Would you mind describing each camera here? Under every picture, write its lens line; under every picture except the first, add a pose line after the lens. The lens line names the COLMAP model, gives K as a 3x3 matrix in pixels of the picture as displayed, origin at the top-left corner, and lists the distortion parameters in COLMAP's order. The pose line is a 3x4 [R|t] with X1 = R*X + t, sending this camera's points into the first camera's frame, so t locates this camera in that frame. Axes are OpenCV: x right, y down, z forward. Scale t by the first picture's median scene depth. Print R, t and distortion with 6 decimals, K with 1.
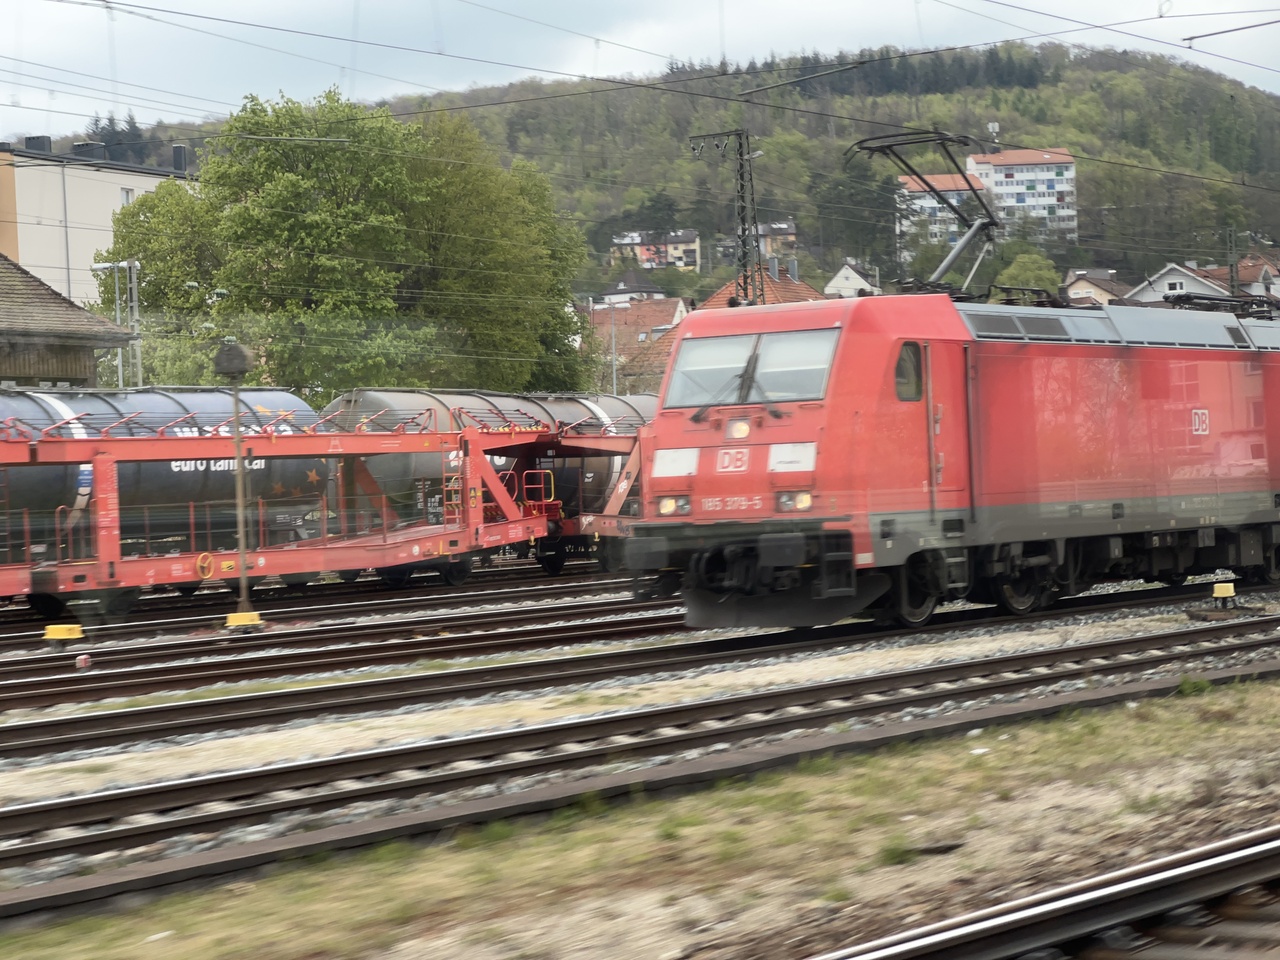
lens RADIAL K [[2828.5, 0, 602.5], [0, 2828.5, 486.6], [0, 0, 1]] dist [0.061720, 1.724368]
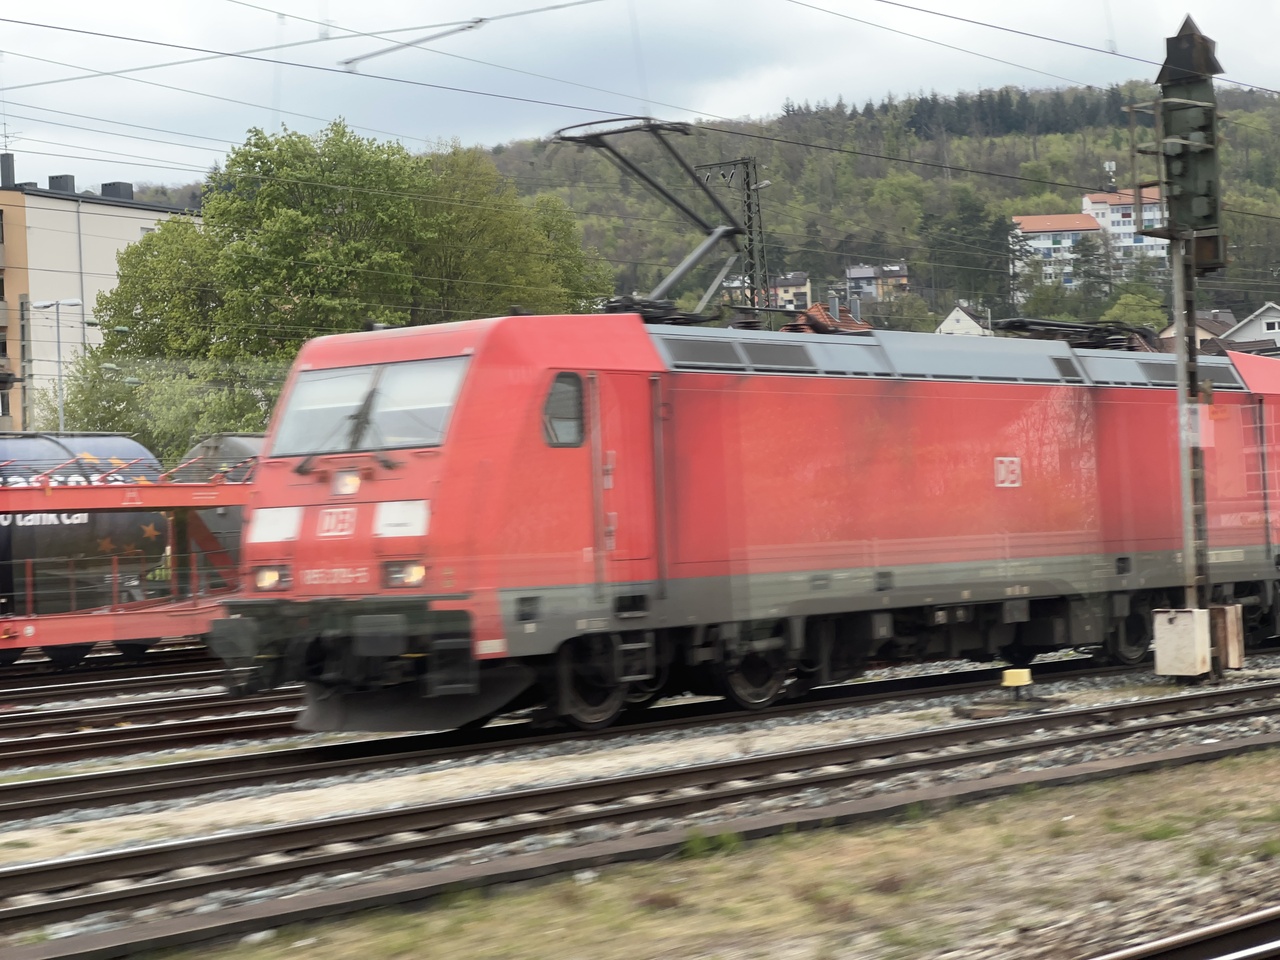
lens RADIAL K [[2828.5, 0, 602.5], [0, 2828.5, 486.6], [0, 0, 1]] dist [0.061720, 1.724368]
pose [[0.998880, -0.001521, -0.047291, 0.039328], [0.000769, 0.999873, -0.015915, -0.001612], [0.047309, 0.015860, 0.998754, 0.051461]]
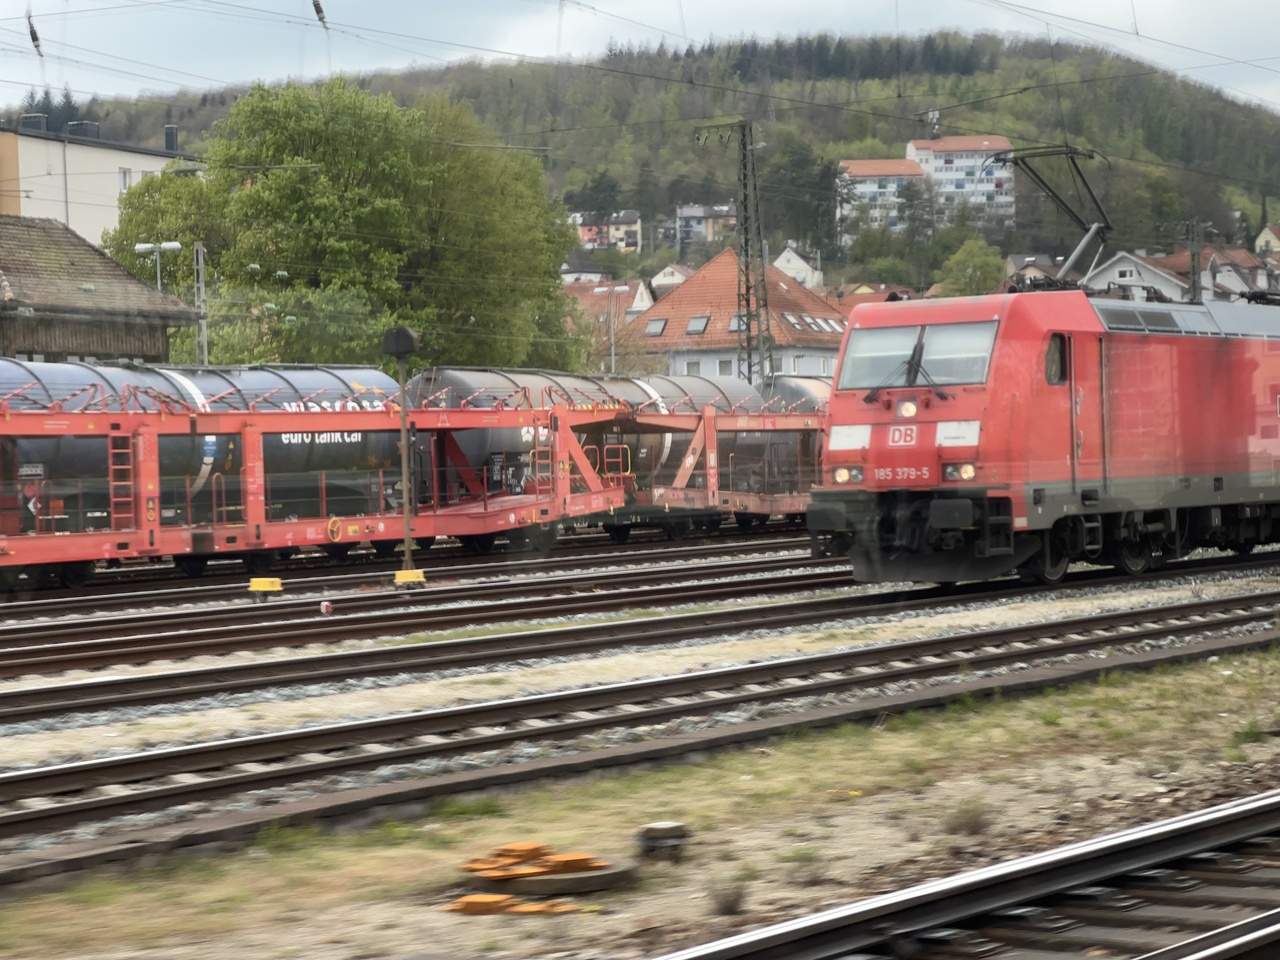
lens RADIAL K [[2835.5, 0, 608.0], [0, 2835.5, 467.3], [0, 0, 1]] dist [0.026903, 2.404154]
pose [[0.999548, 0.009159, 0.028632, -0.026095], [-0.009167, 0.999958, 0.000130, 0.001099], [-0.028630, -0.000393, 0.999590, -0.034339]]
